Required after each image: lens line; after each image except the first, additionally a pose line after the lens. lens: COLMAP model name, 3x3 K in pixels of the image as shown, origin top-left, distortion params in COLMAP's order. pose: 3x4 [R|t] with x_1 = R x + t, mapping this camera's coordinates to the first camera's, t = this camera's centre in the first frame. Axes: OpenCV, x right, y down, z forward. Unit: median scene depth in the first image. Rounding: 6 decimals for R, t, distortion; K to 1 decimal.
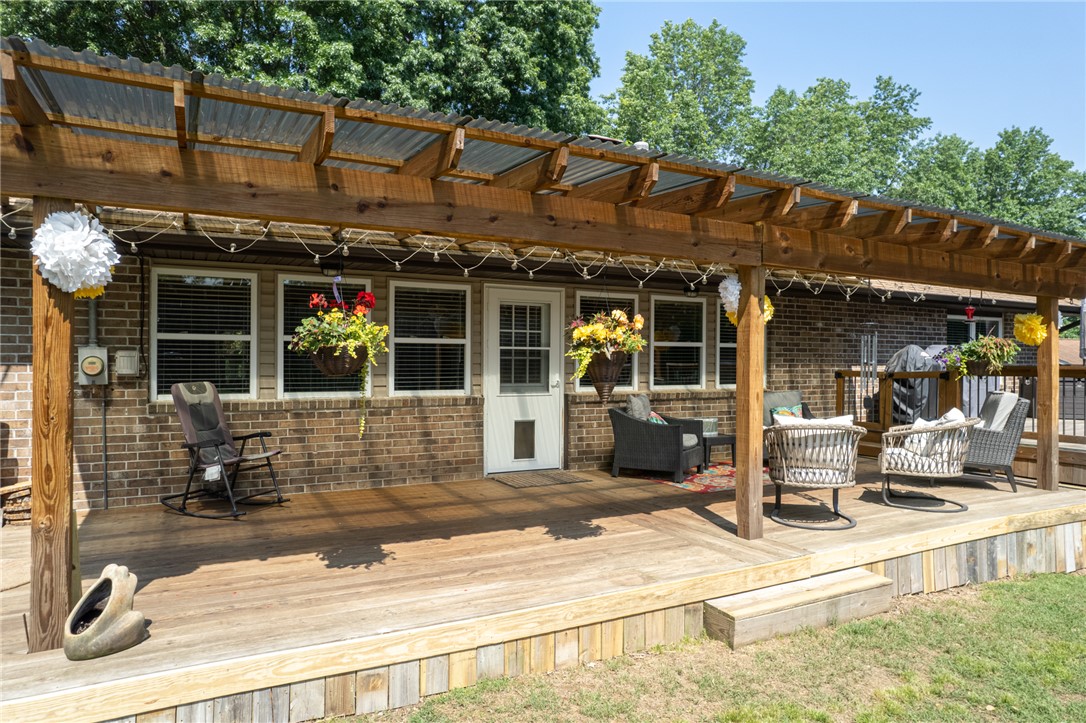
lens RADIAL K [[697.6, 0, 537.1], [0, 697.6, 360.5], [0, 0, 1]] dist [-0.075410, 0.064622]
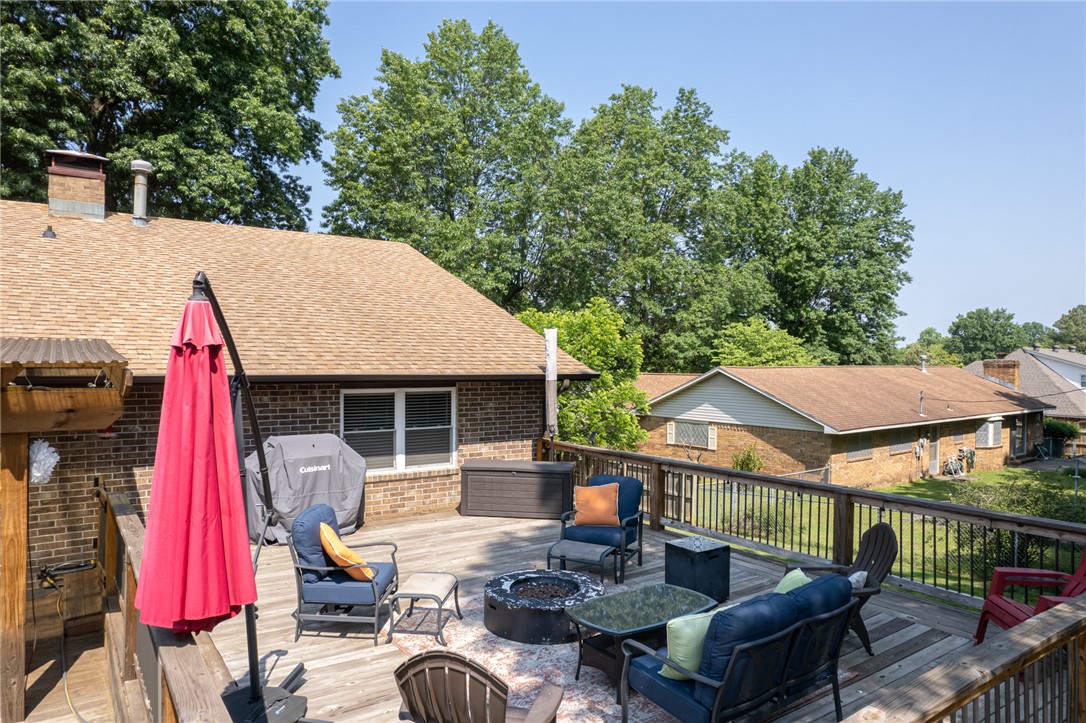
lens RADIAL K [[697.6, 0, 531.7], [0, 697.6, 358.0], [0, 0, 1]] dist [-0.075410, 0.064622]
pose [[0.993017, 0.005314, 0.117854, 1.211237], [-0.005045, 0.999984, -0.002582, -0.173981], [-0.117865, 0.001969, 0.993028, 0.267416]]
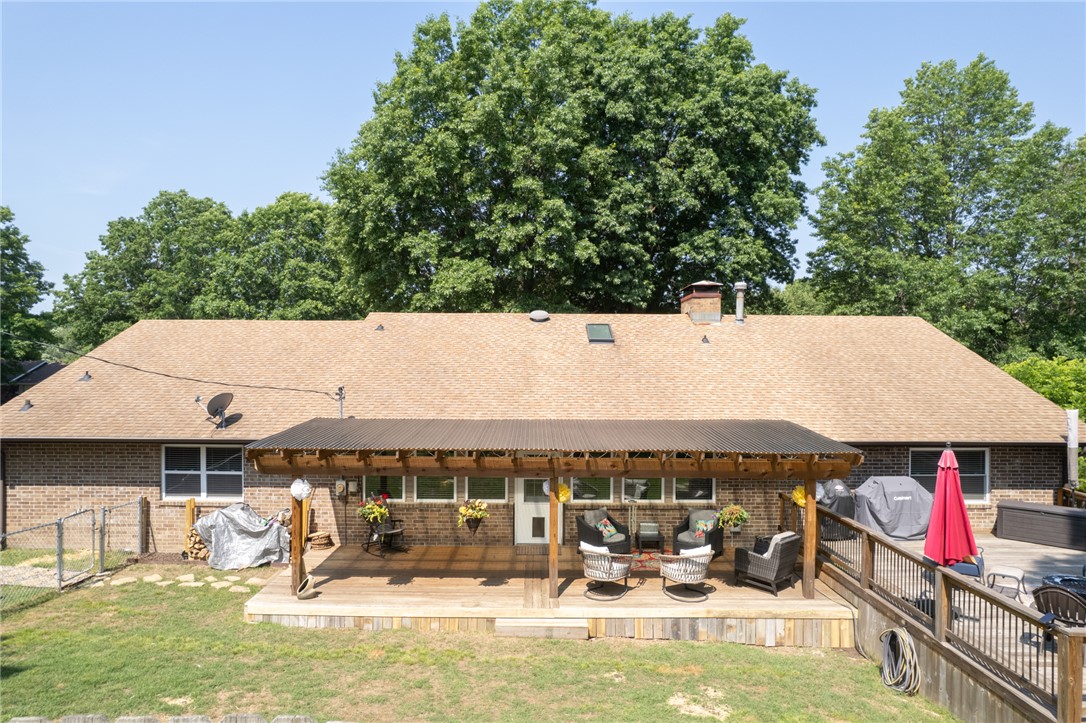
lens RADIAL K [[697.6, 0, 539.6], [0, 697.6, 366.9], [0, 0, 1]] dist [-0.075410, 0.064622]
pose [[0.886033, 0.004143, -0.463604, 0.969723], [-0.002344, 0.999987, 0.004458, -0.372632], [0.463616, -0.002863, 0.886031, -0.750748]]
